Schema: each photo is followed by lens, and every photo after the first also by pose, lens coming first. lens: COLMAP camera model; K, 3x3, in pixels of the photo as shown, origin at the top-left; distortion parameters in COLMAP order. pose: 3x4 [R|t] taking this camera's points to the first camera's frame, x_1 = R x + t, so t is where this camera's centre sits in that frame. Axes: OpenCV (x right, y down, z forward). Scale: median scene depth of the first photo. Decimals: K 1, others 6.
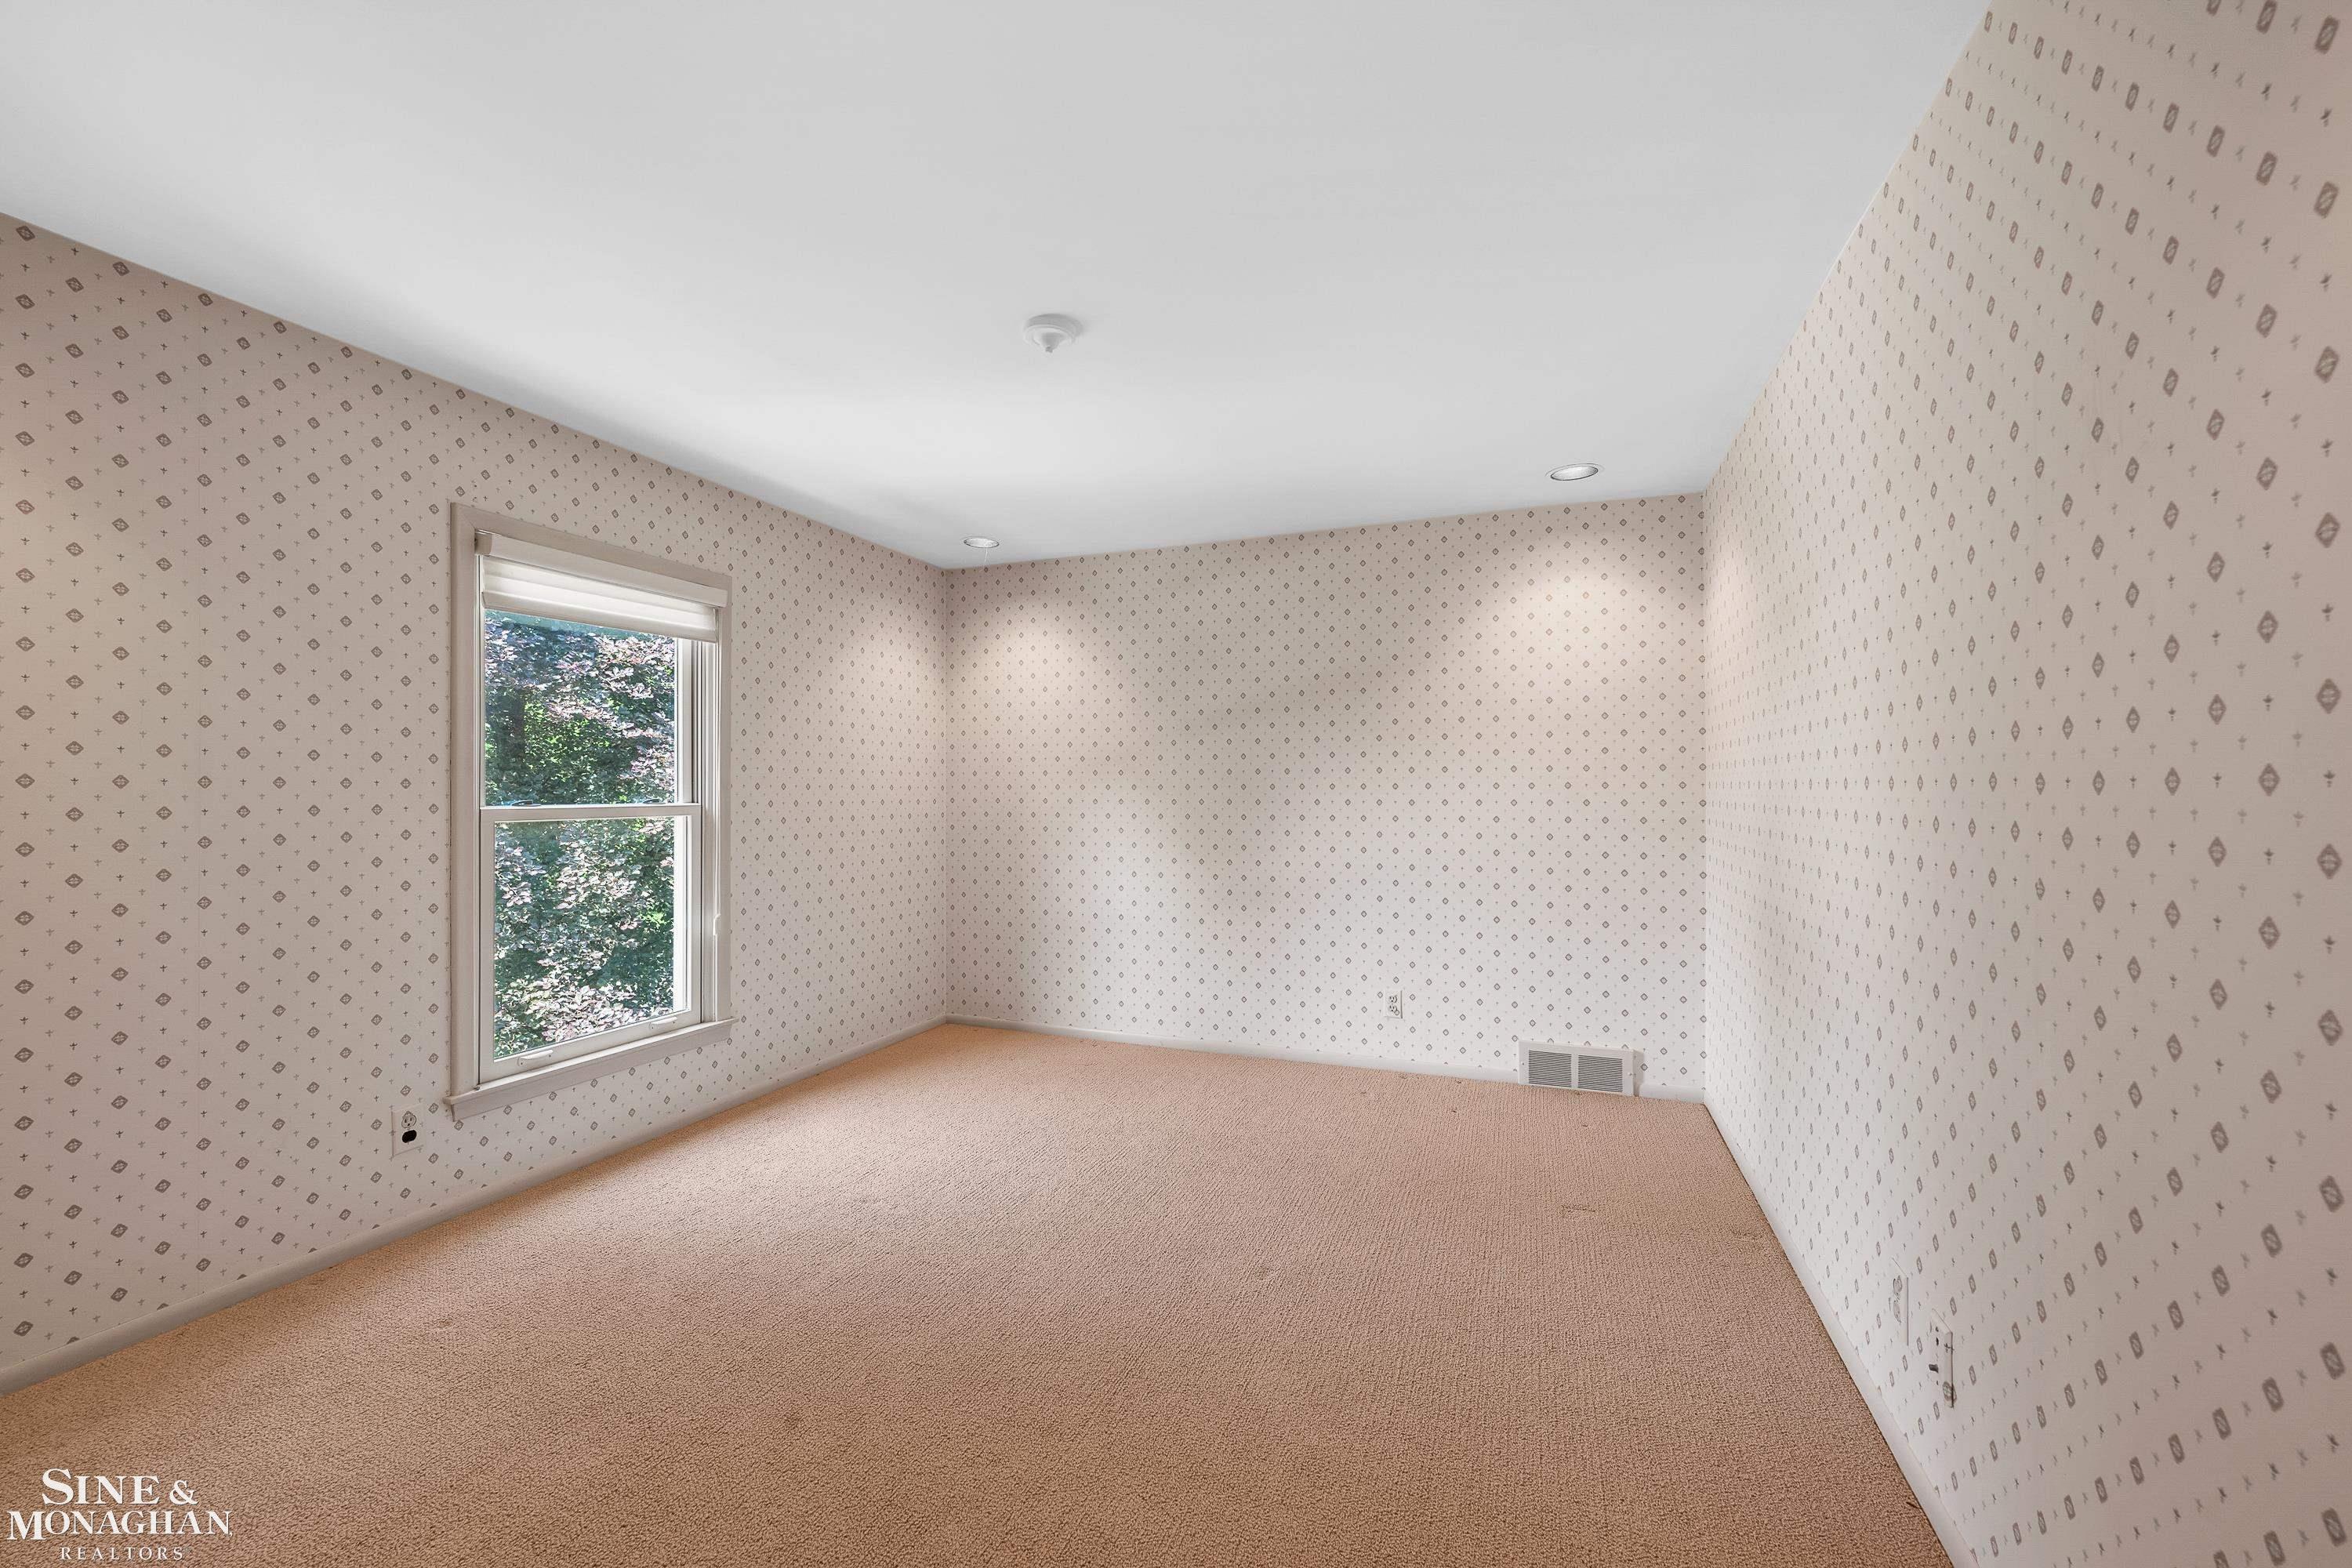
lens RADIAL K [[949.2, 0, 1170.4], [0, 949.2, 785.3], [0, 0, 1]] dist [-0.001776, 0.000521]
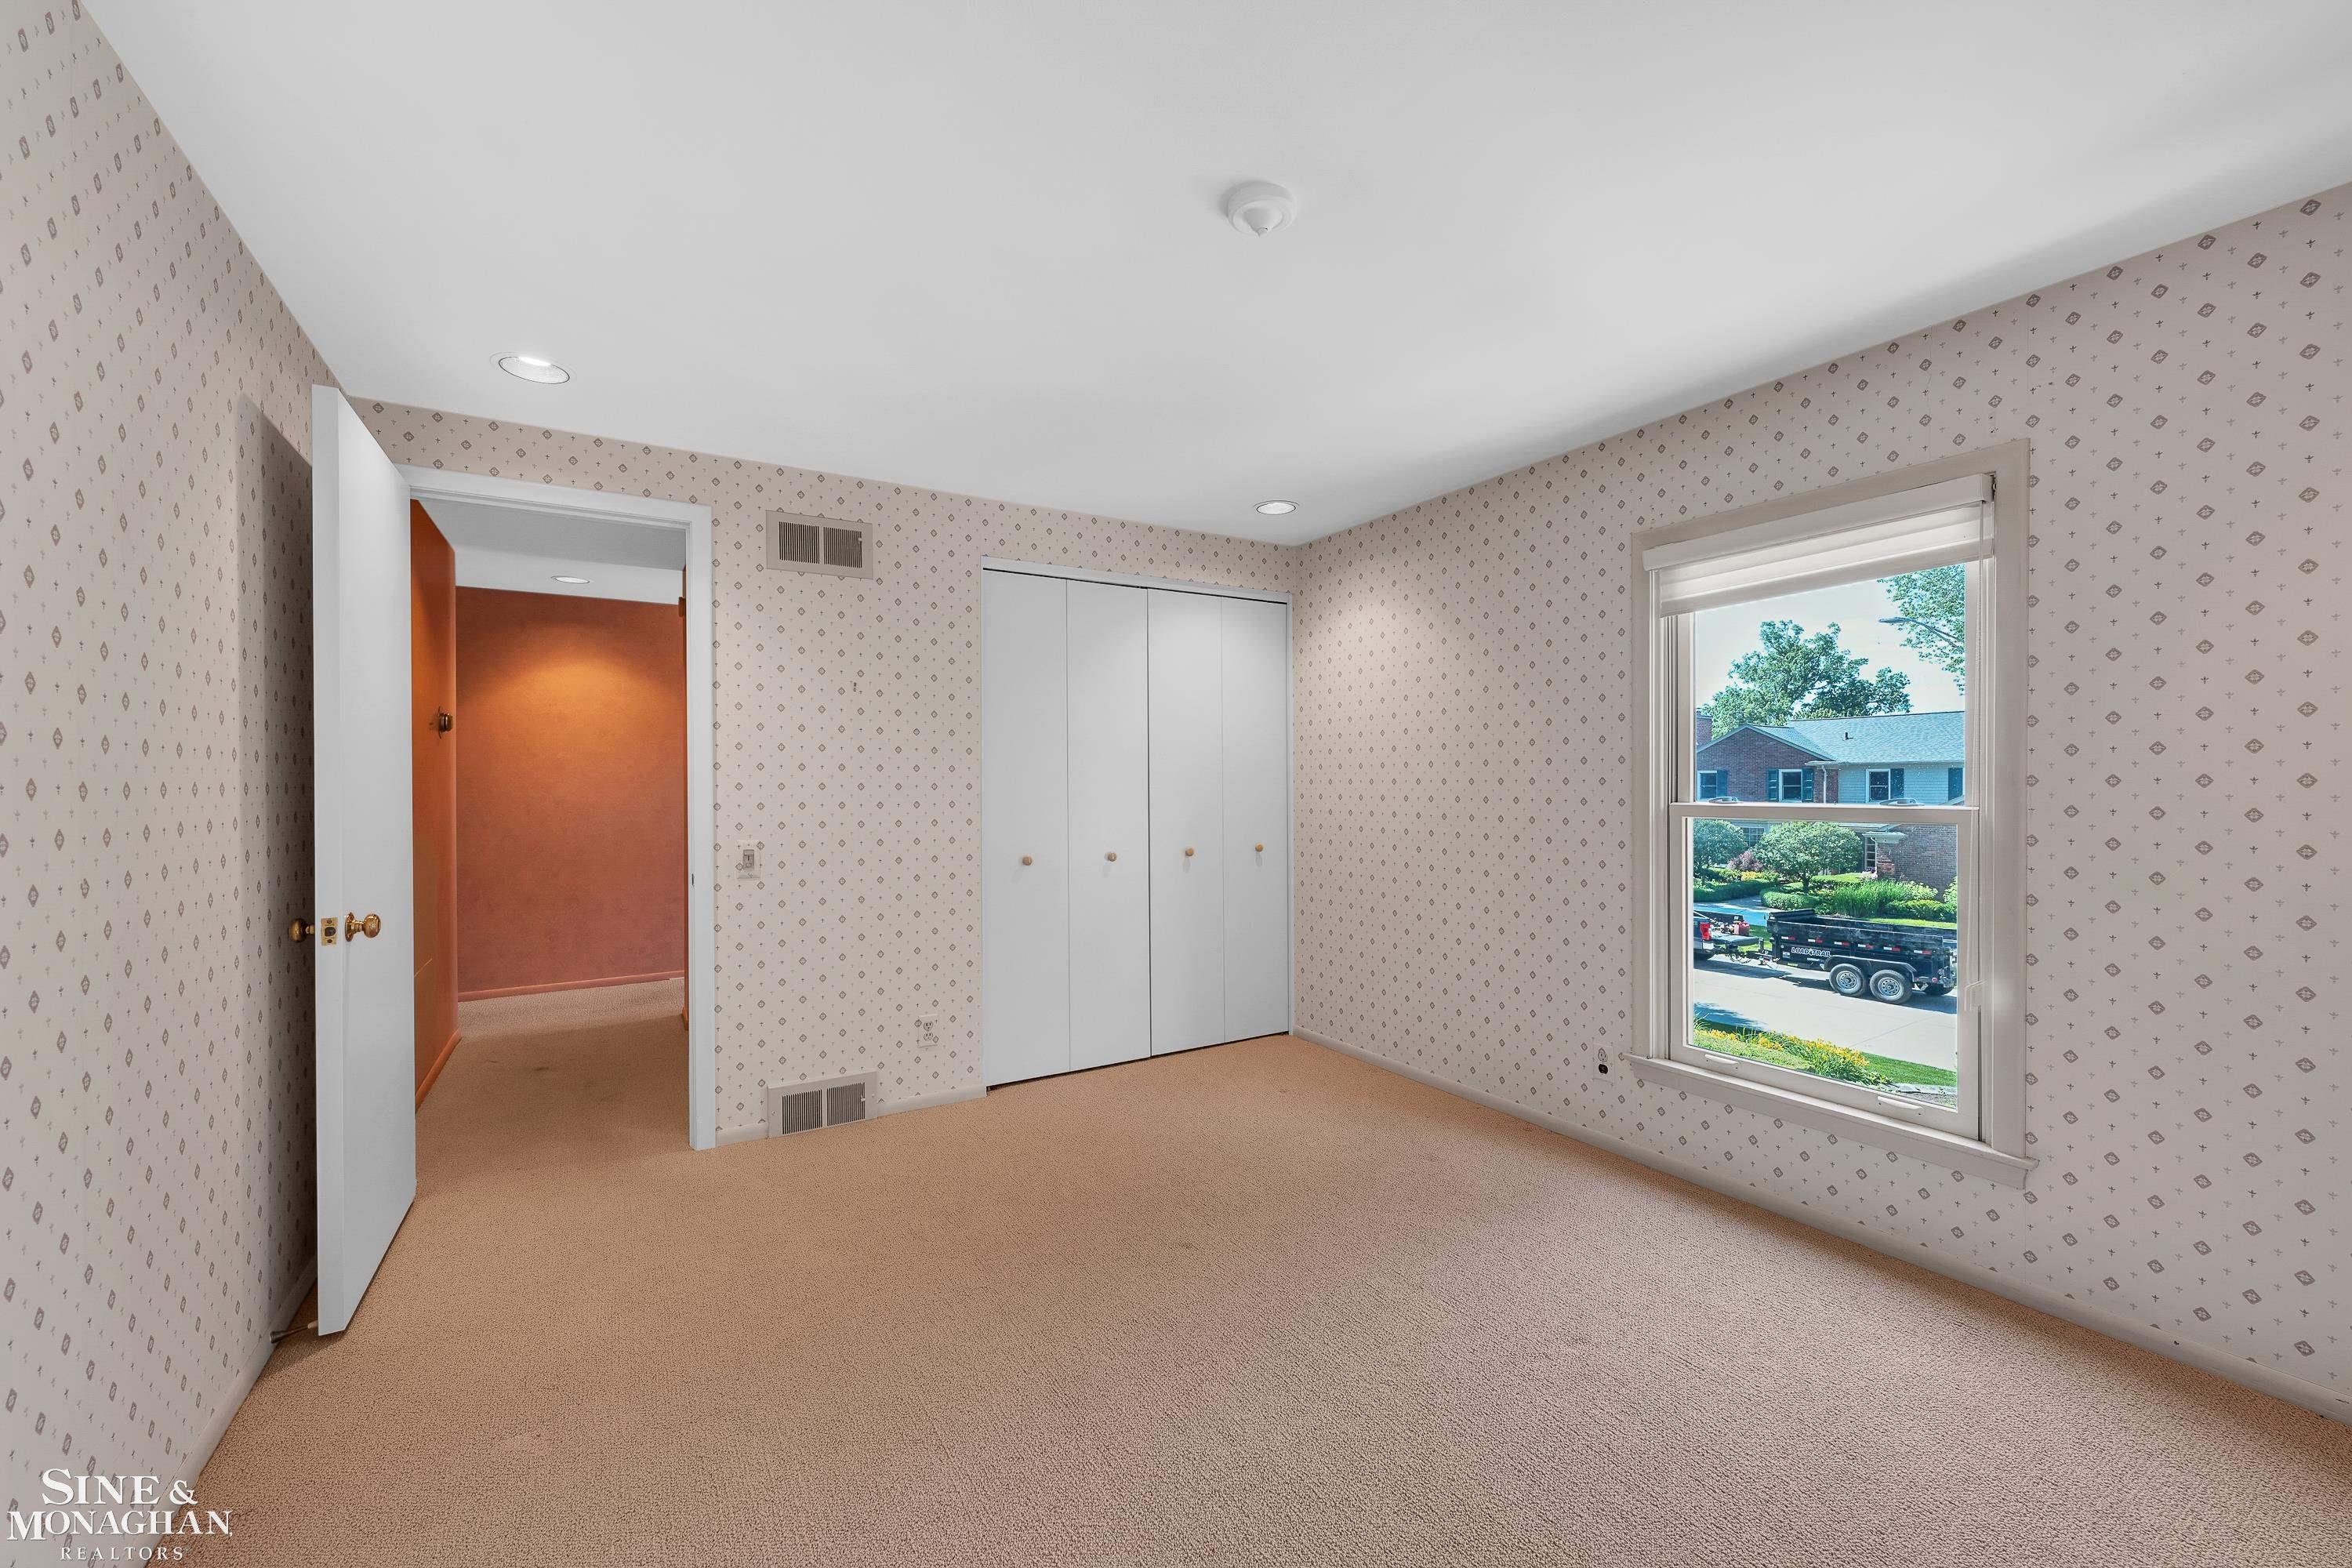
lens RADIAL K [[949.2, 0, 1162.8], [0, 949.2, 802.9], [0, 0, 1]] dist [-0.001776, 0.000521]
pose [[-0.628761, 0.010143, -0.777532, 0.415679], [-0.000523, 0.999909, 0.013466, 0.008154], [0.777598, 0.008873, -0.628699, 1.089131]]
